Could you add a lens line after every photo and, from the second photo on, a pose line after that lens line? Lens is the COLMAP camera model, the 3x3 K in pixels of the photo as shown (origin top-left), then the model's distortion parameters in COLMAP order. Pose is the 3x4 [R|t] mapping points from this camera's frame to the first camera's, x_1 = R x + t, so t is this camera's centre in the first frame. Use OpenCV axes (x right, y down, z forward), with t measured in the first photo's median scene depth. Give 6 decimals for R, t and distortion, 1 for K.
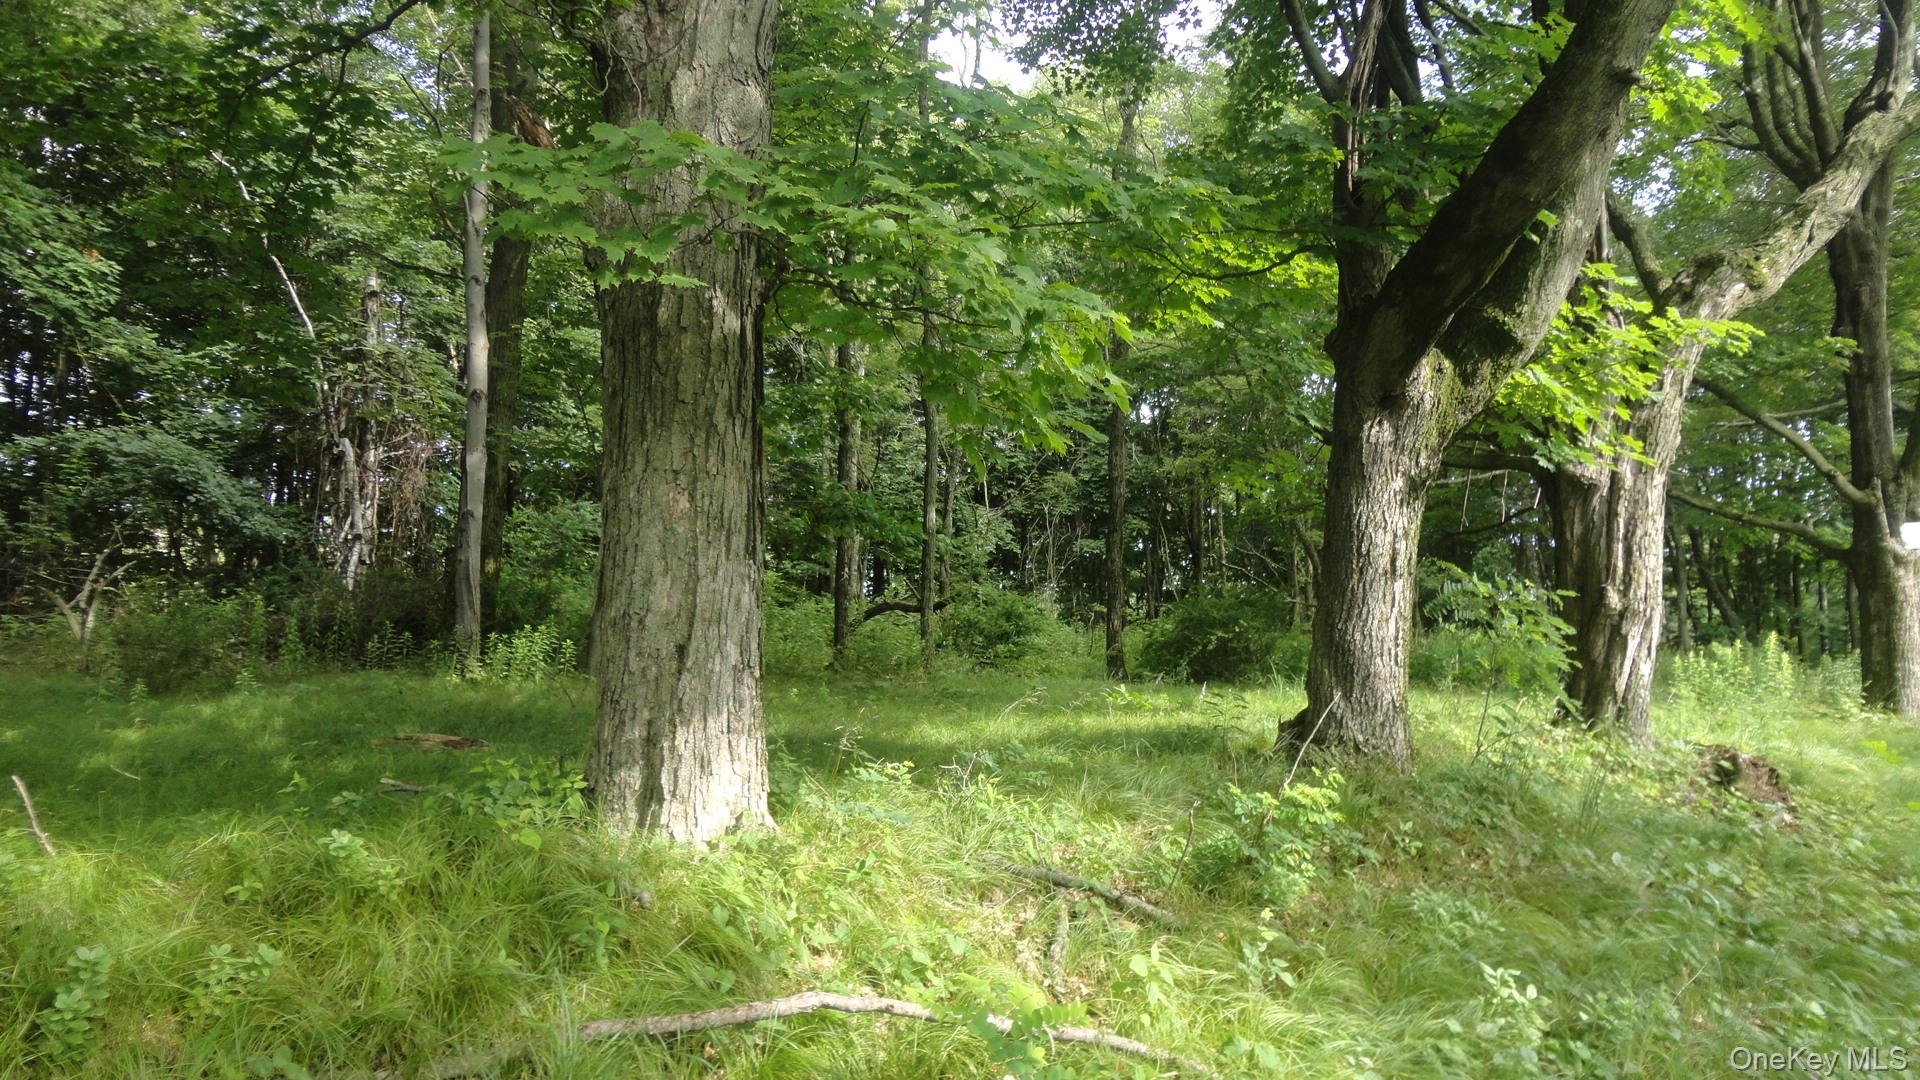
lens RADIAL K [[1411.3, 0, 960.0], [0, 1411.3, 544.2], [0, 0, 1]] dist [0.008924, 0.006108]
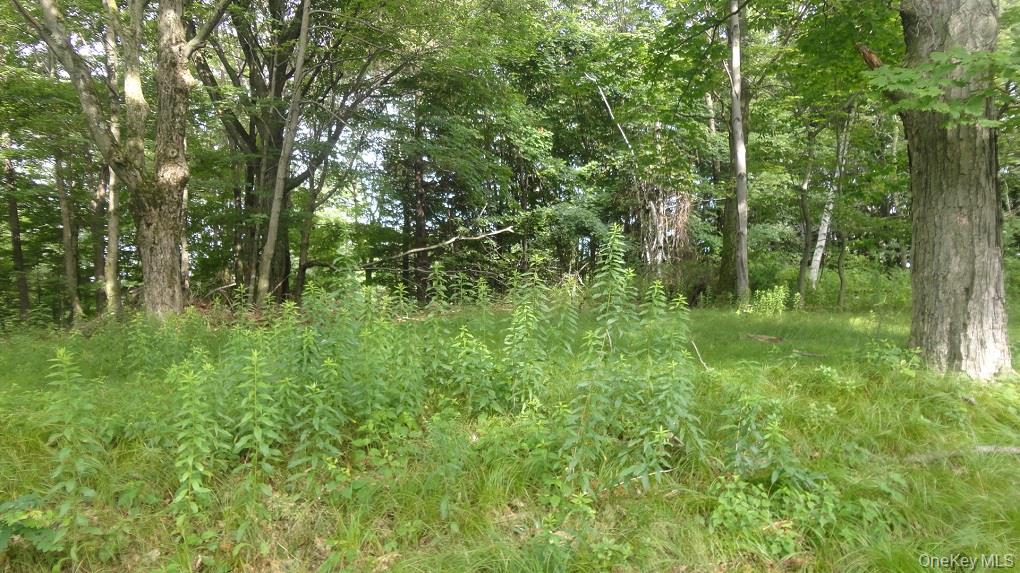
lens RADIAL K [[749.8, 0, 510.0], [0, 749.8, 283.1], [0, 0, 1]] dist [0.008924, 0.006108]
pose [[0.855312, -0.026703, -0.517425, -0.195678], [0.051872, 0.998067, 0.034238, -0.010891], [0.515510, -0.056124, 0.855043, -0.330530]]
